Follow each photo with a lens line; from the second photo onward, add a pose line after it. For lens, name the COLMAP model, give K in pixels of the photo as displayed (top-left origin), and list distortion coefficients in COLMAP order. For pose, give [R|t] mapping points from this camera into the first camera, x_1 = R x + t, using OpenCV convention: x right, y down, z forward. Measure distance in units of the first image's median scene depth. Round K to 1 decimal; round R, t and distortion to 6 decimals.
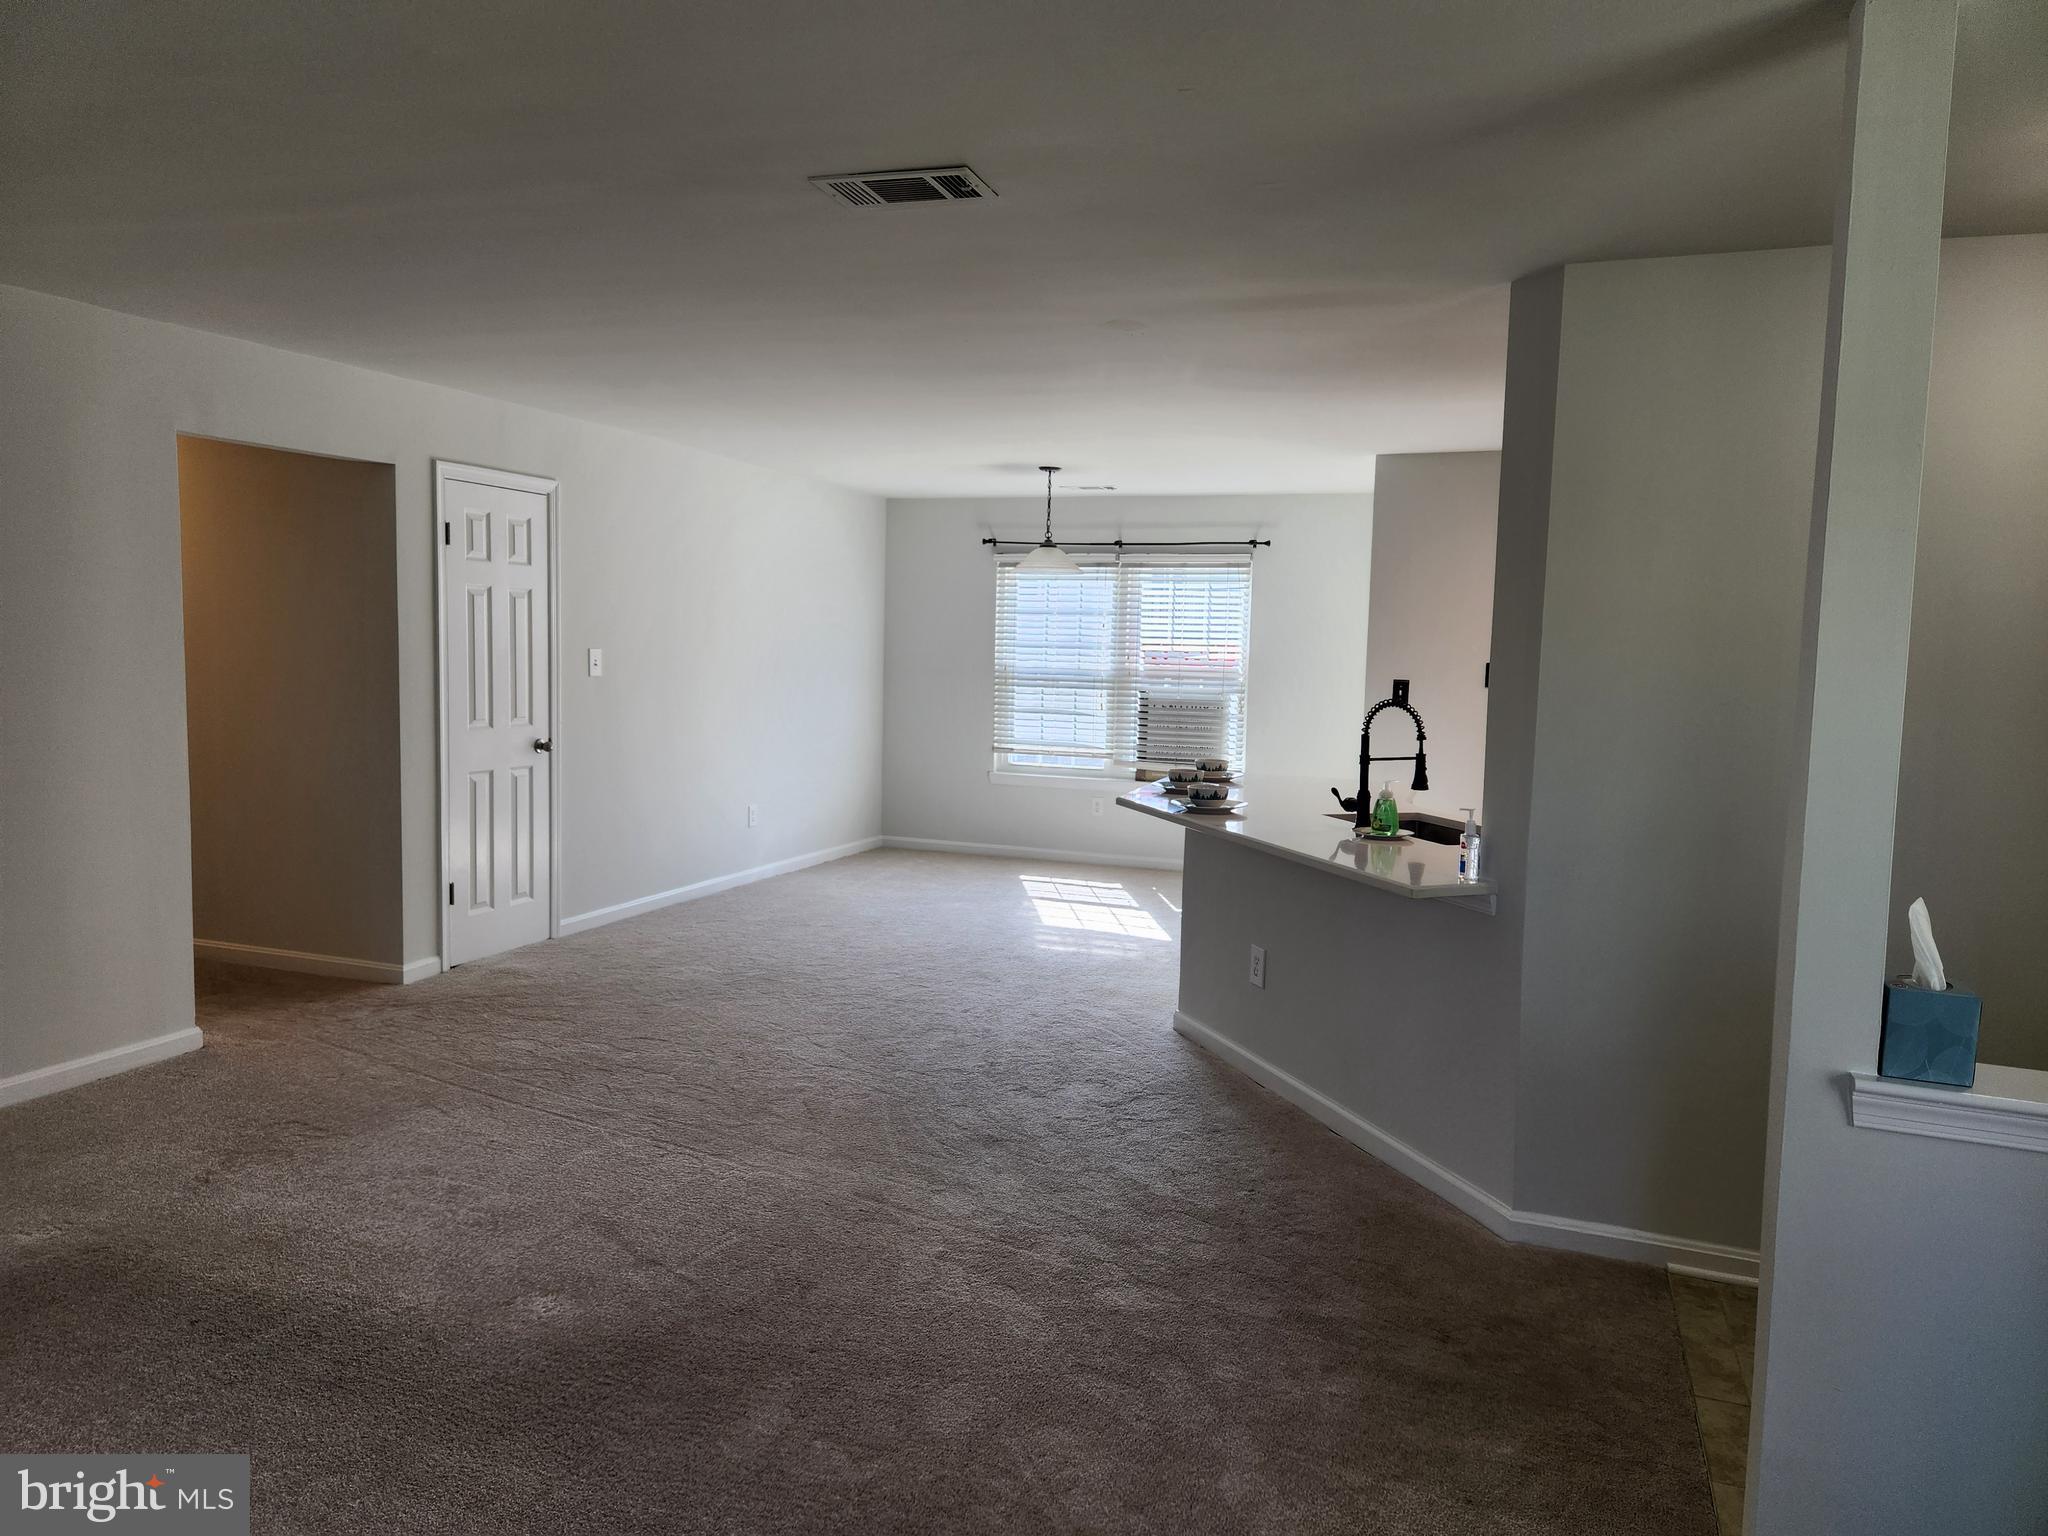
lens RADIAL K [[1340.3, 0, 1035.4], [0, 1340.3, 771.3], [0, 0, 1]] dist [0.100302, -0.095612]
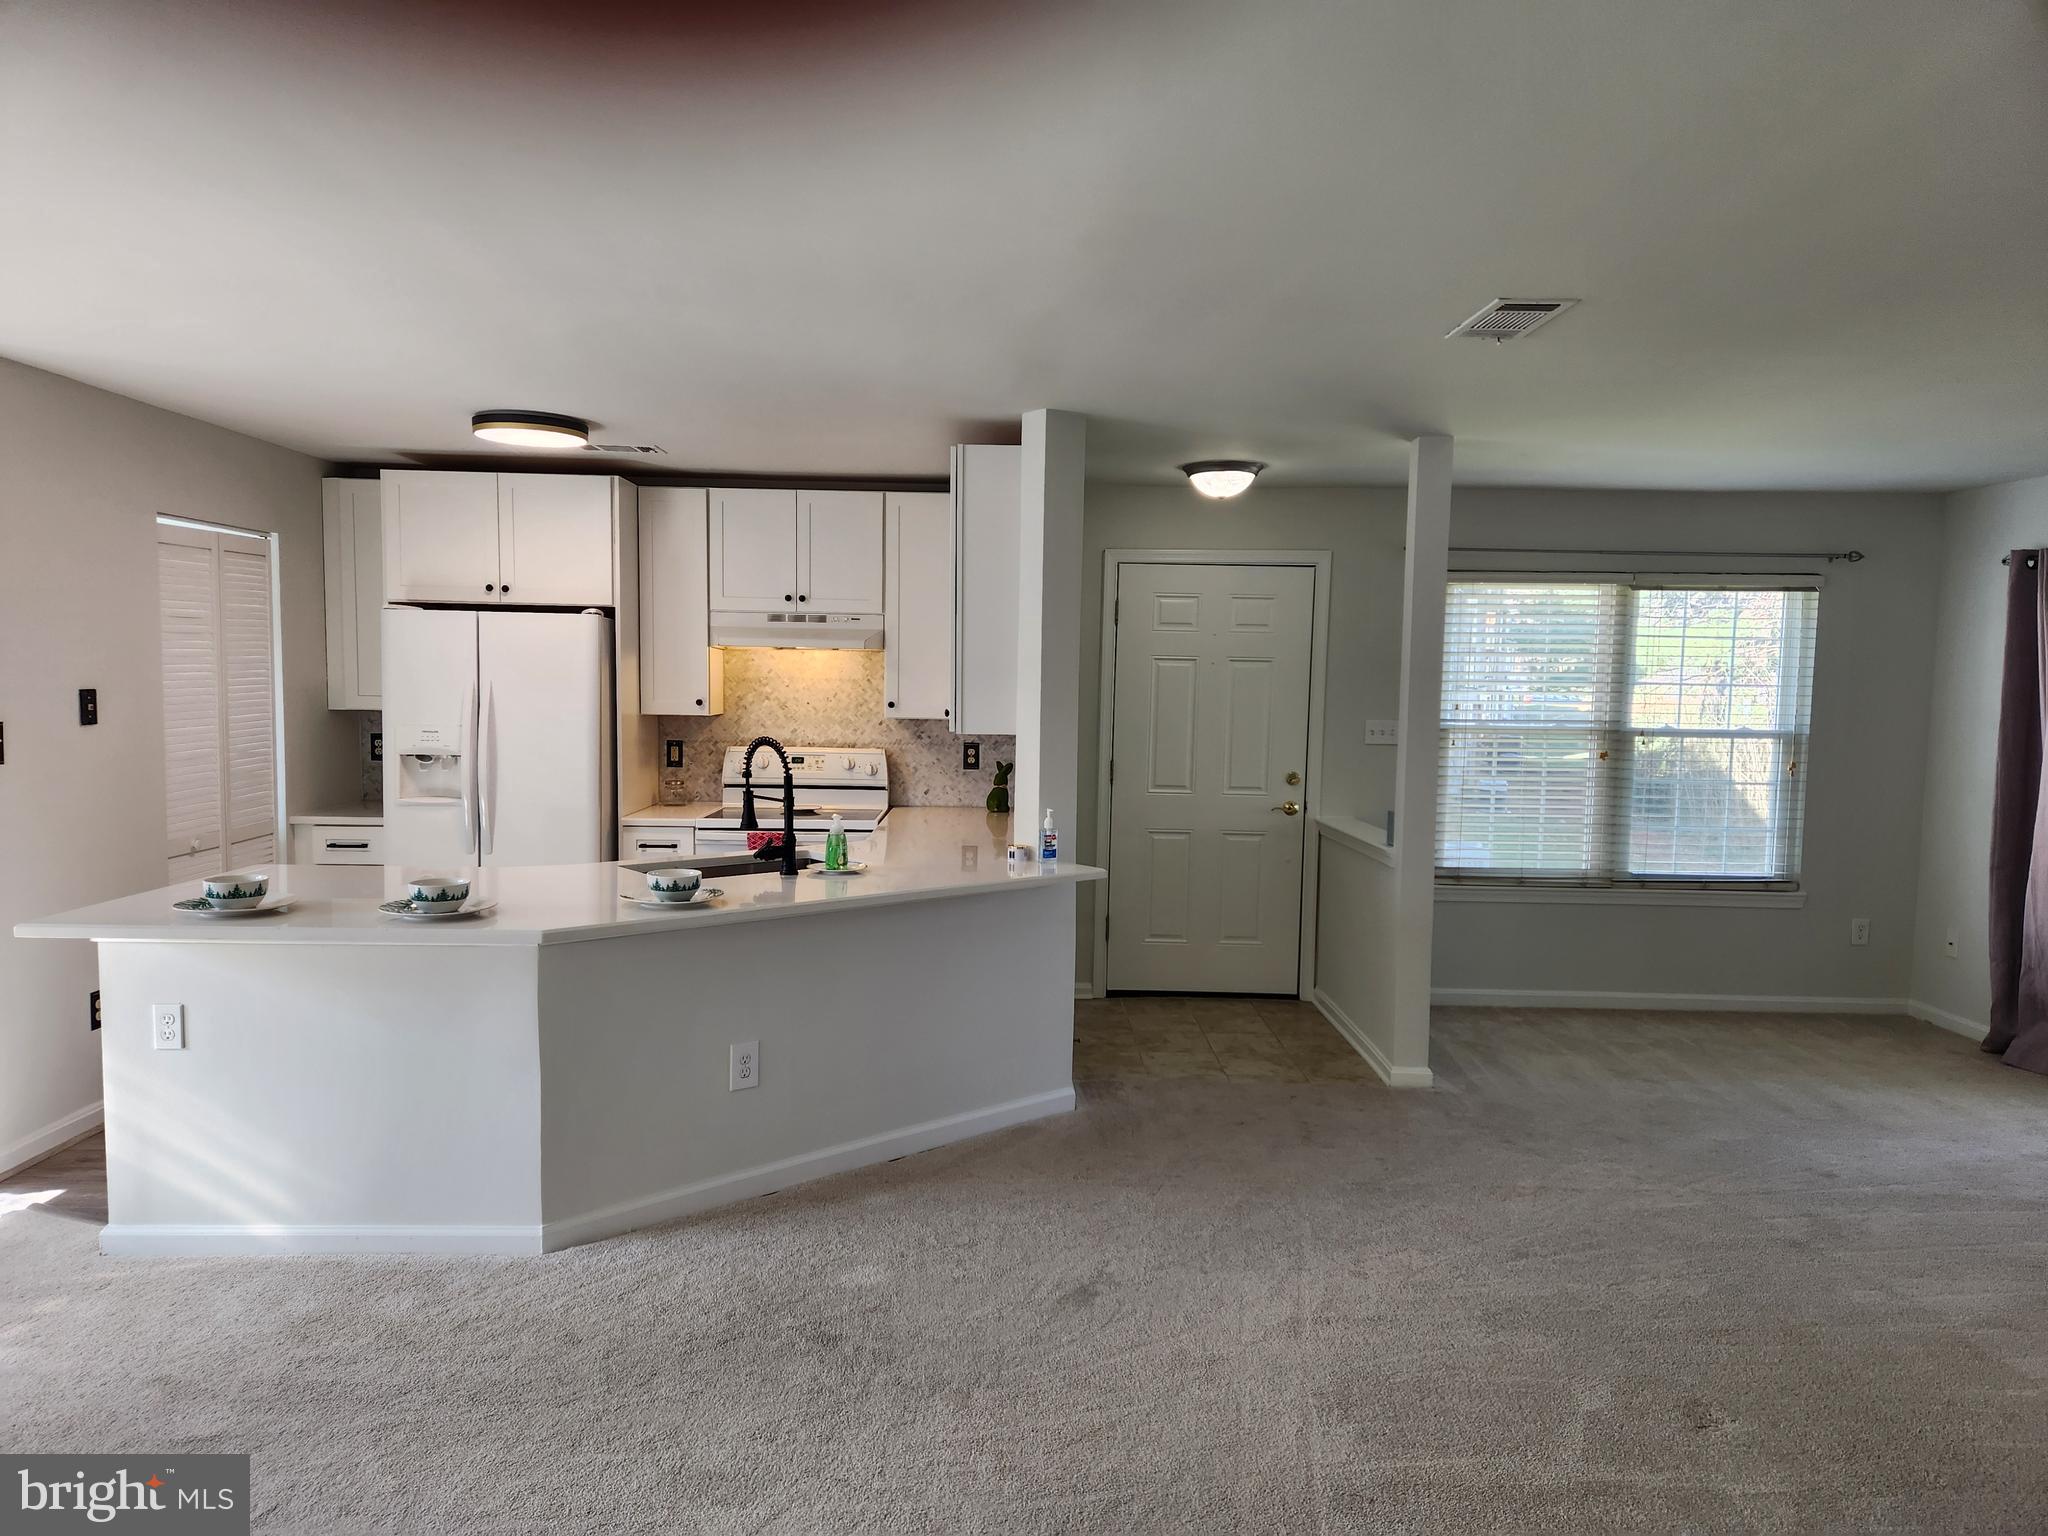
lens RADIAL K [[1340.3, 0, 1035.4], [0, 1340.3, 771.3], [0, 0, 1]] dist [0.100302, -0.095612]
pose [[-0.328739, -0.099512, 0.939164, -0.346630], [0.067575, 0.989406, 0.128489, -0.069228], [-0.942000, 0.105703, -0.318532, 0.557864]]
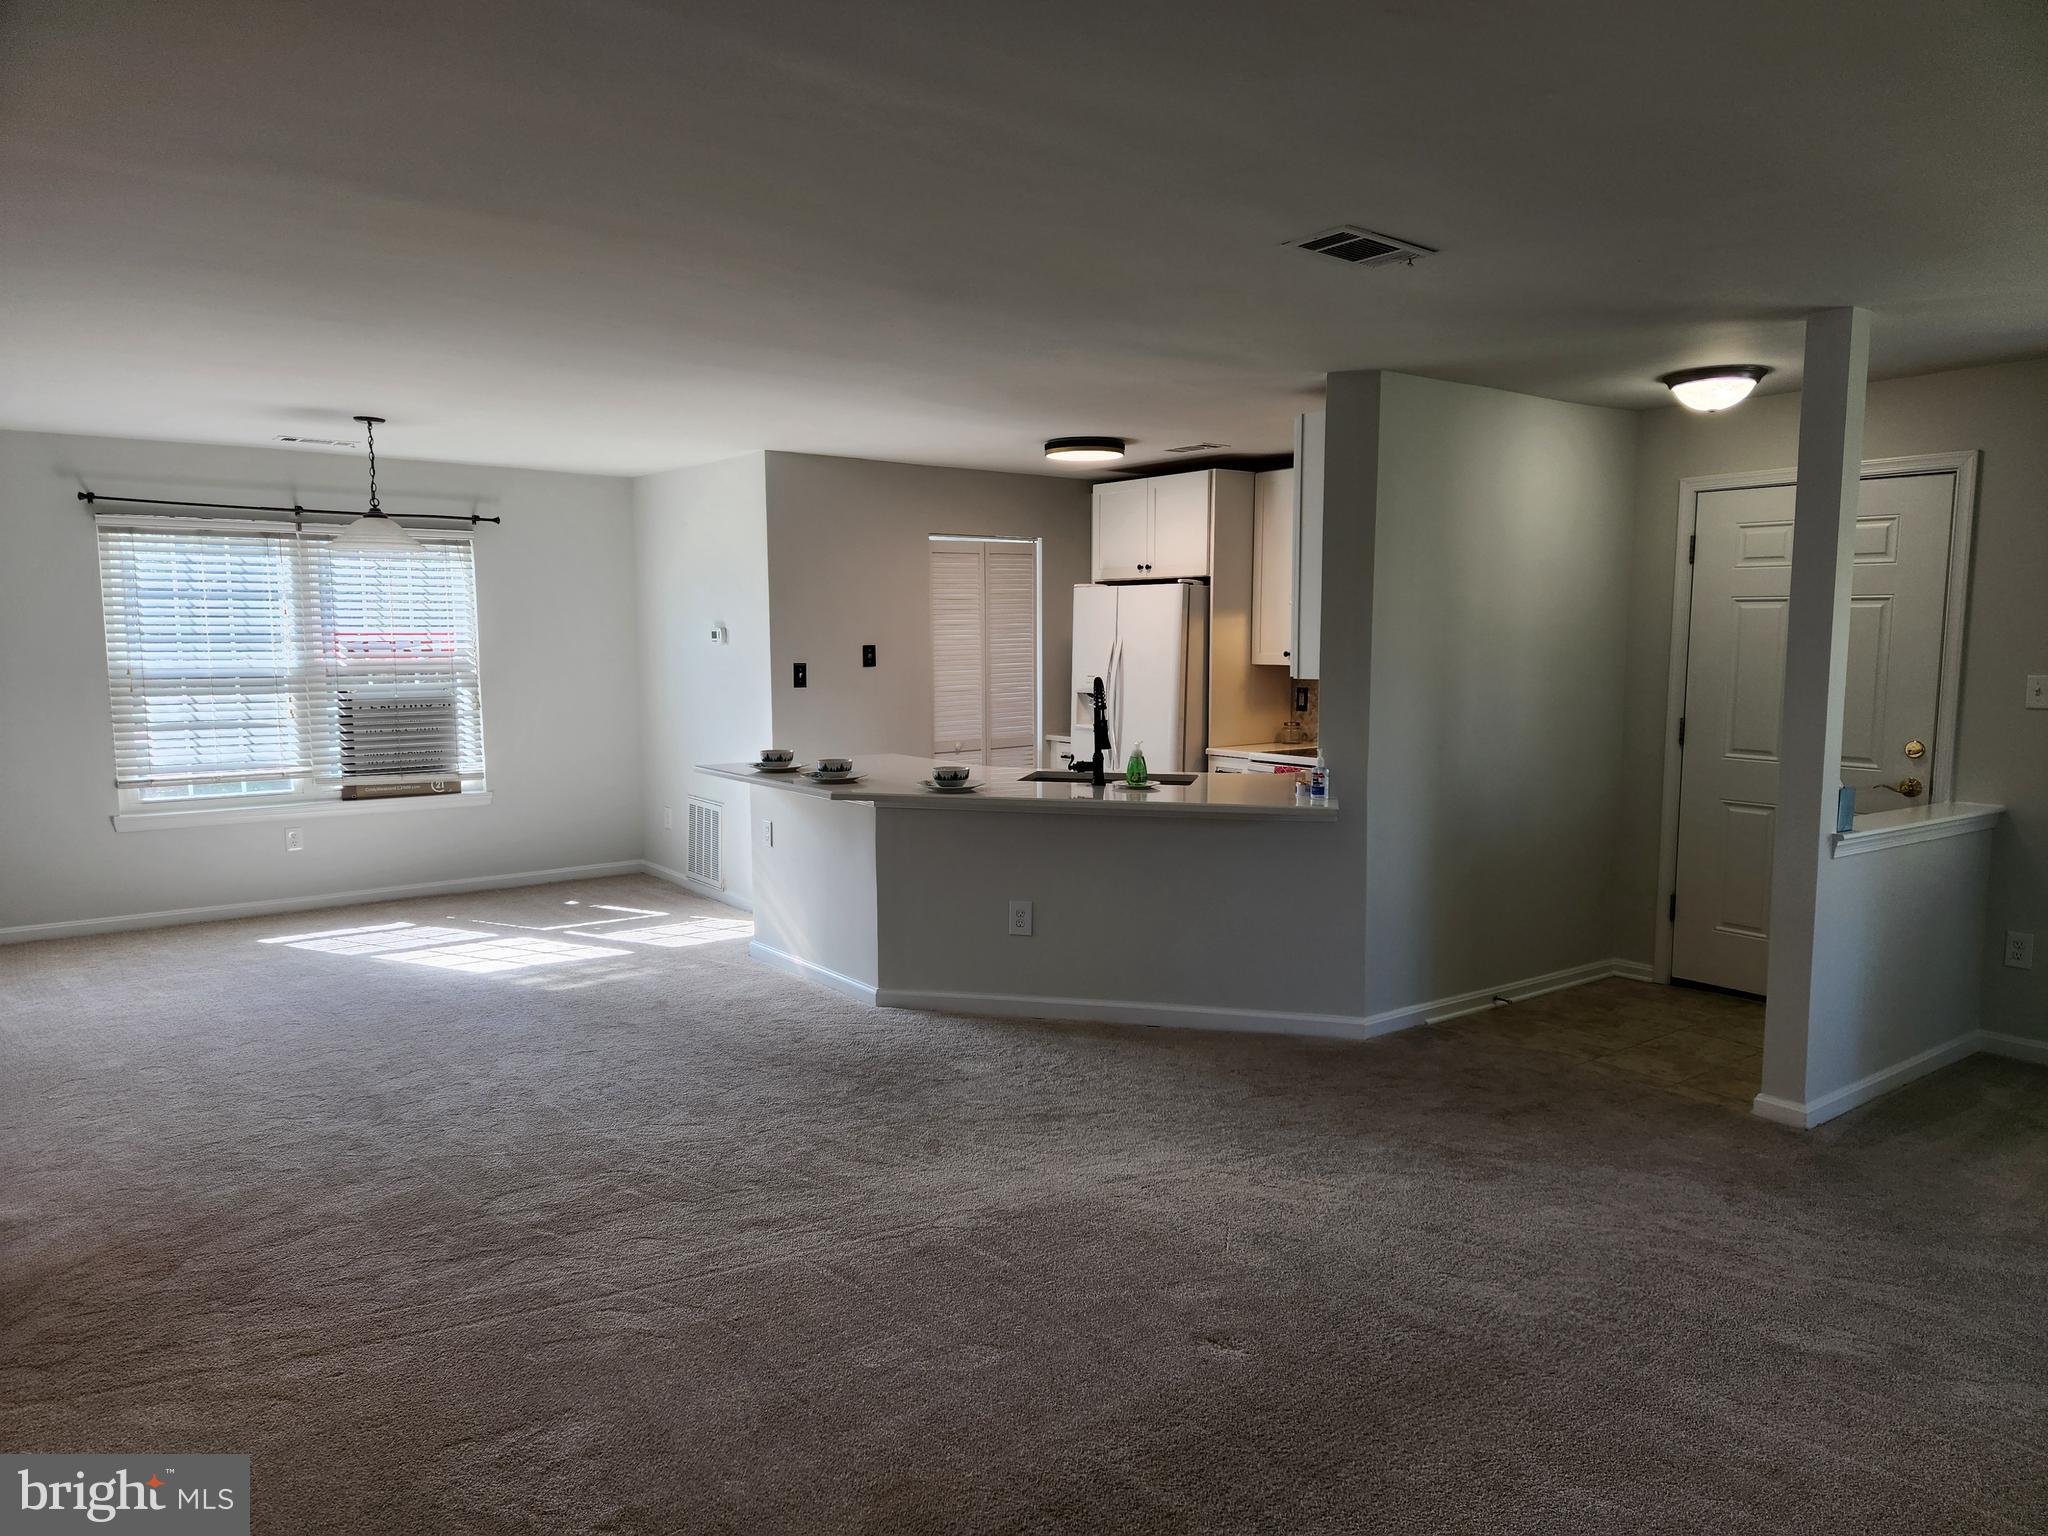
lens RADIAL K [[1340.3, 0, 1035.4], [0, 1340.3, 771.3], [0, 0, 1]] dist [0.100302, -0.095612]
pose [[0.548034, -0.113580, 0.828709, -0.389341], [0.096512, 0.992707, 0.072233, -0.030645], [-0.830870, 0.040394, 0.554999, 0.183989]]
